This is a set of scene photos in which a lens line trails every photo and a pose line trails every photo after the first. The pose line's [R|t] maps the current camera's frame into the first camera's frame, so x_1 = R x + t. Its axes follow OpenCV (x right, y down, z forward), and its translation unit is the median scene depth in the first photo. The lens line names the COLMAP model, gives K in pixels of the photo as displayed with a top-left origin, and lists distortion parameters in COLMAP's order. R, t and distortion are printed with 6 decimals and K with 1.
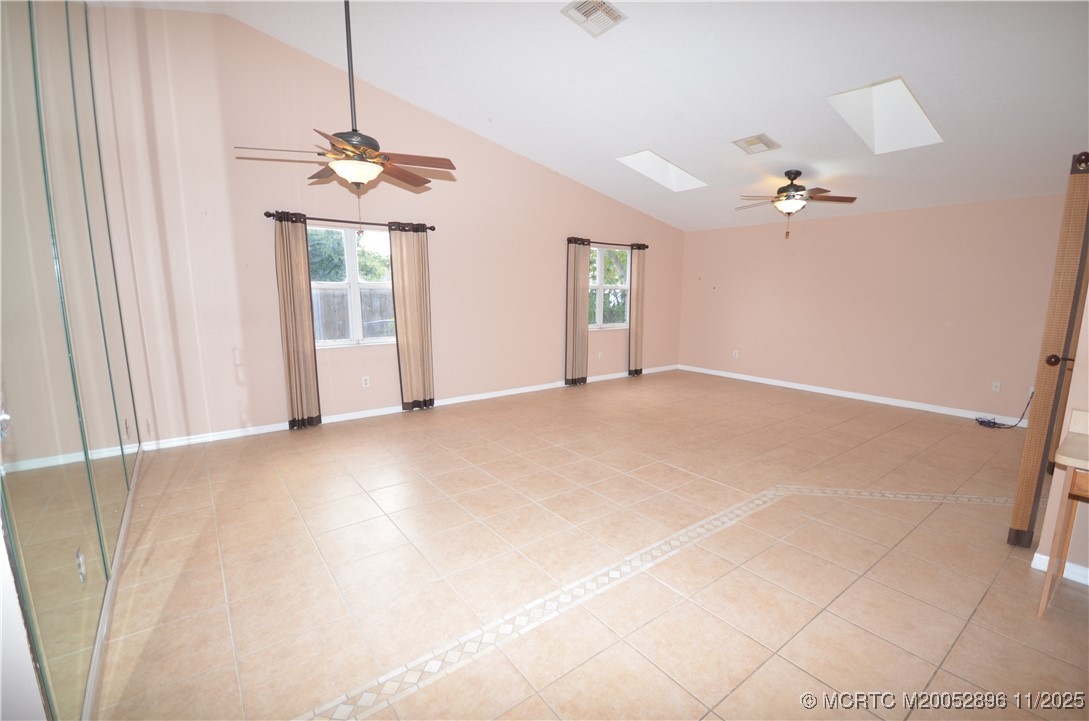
lens RADIAL K [[470.2, 0, 544.5], [0, 470.2, 360.5], [0, 0, 1]] dist [-0.002153, -0.000033]
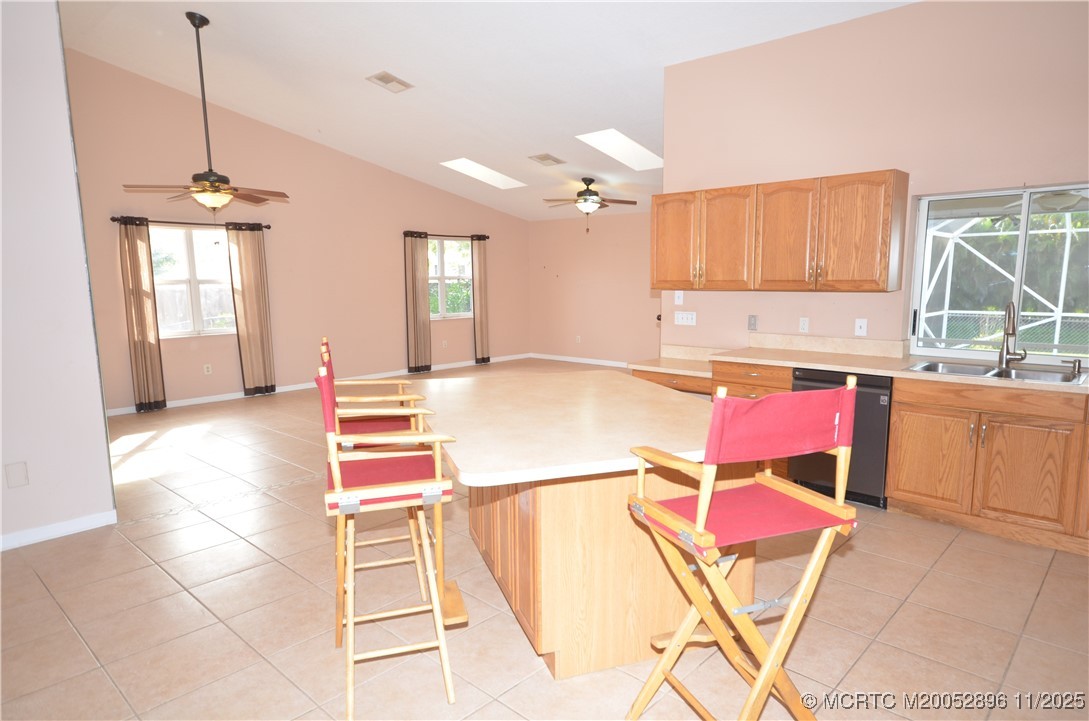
lens RADIAL K [[655.6, 0, 544.5], [0, 655.6, 360.5], [0, 0, 1]] dist [0.022031, 0.003654]
pose [[0.984519, -0.039356, 0.170801, 0.117558], [0.043456, 0.998848, -0.020333, 0.085519], [-0.169804, 0.027441, 0.985096, -0.597302]]
